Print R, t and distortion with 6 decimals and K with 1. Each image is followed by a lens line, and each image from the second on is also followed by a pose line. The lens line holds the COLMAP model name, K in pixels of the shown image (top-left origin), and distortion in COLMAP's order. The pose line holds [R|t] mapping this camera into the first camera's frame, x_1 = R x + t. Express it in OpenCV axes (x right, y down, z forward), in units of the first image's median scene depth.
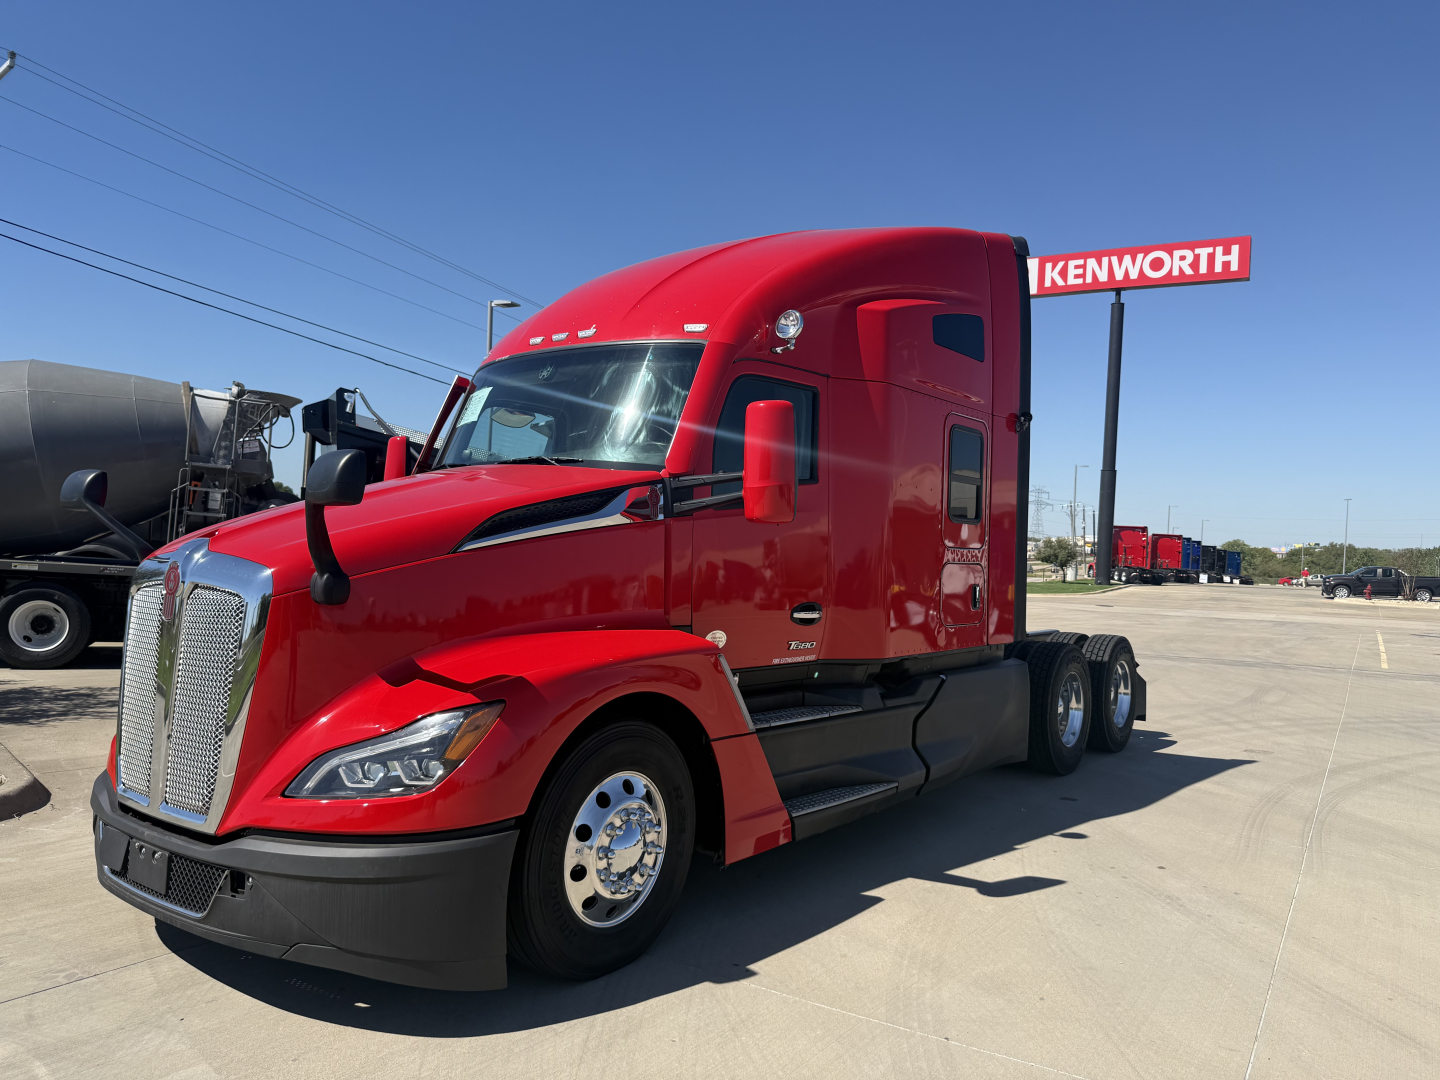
lens RADIAL K [[1035.9, 0, 720.0], [0, 1035.9, 540.0], [0, 0, 1]] dist [0.004745, -0.003050]
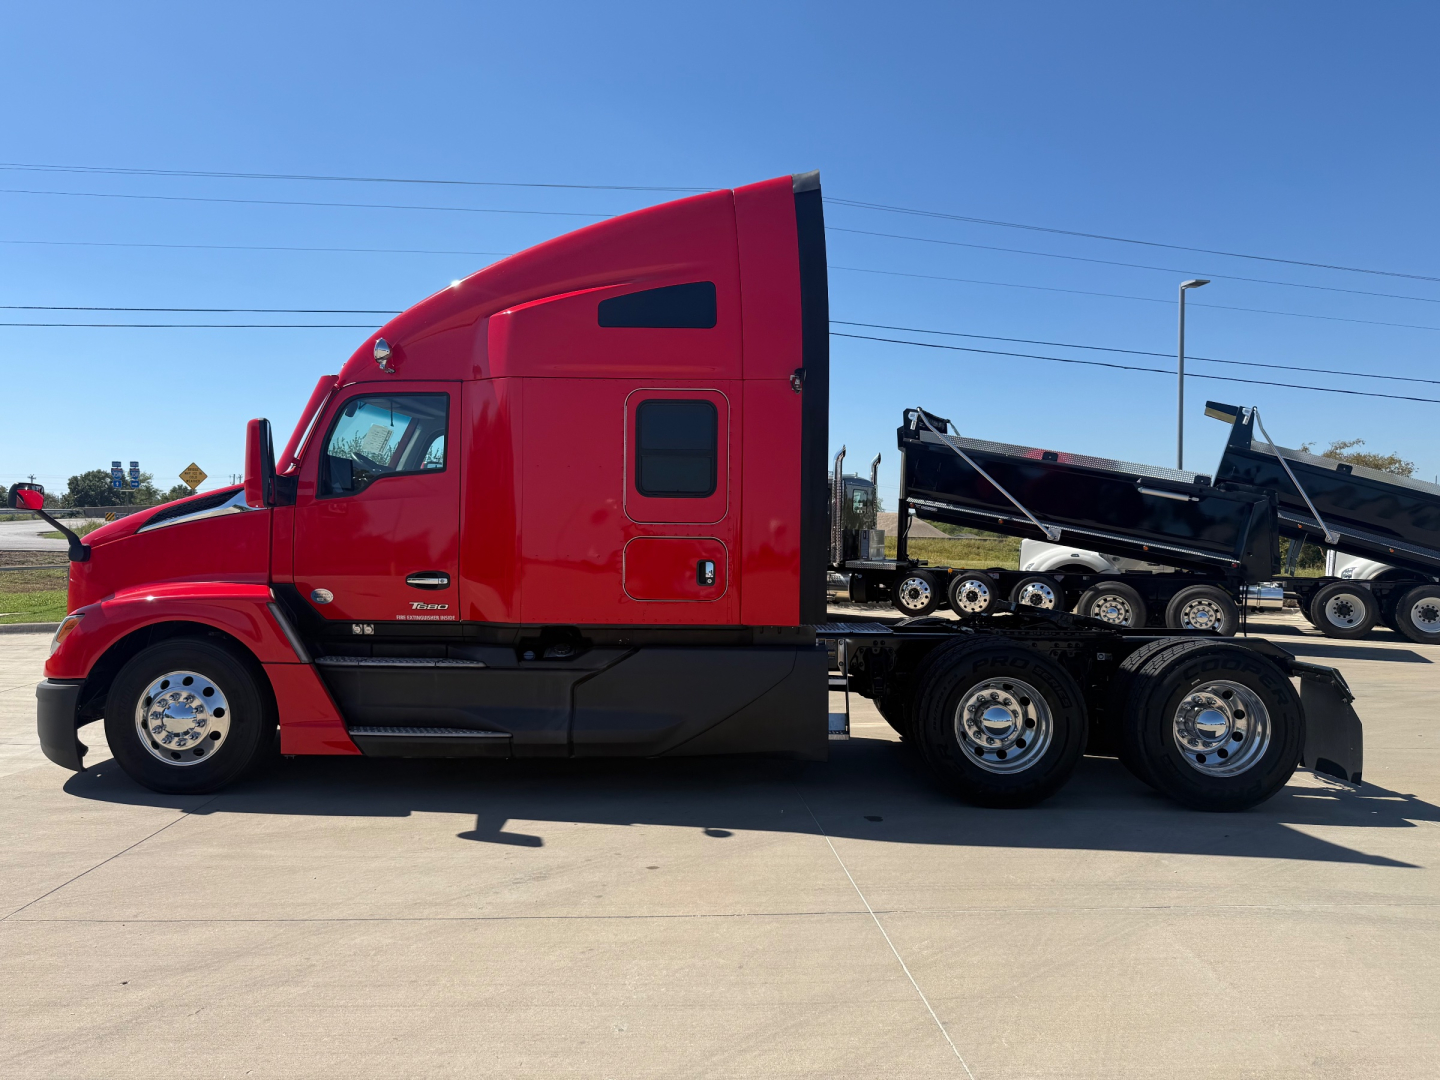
lens RADIAL K [[1035.9, 0, 720.0], [0, 1035.9, 540.0], [0, 0, 1]] dist [0.004745, -0.003050]
pose [[0.608907, -0.027410, -0.792768, 1.445783], [0.014591, 0.999621, -0.023354, 0.064667], [0.793107, 0.002653, 0.609076, 0.597455]]
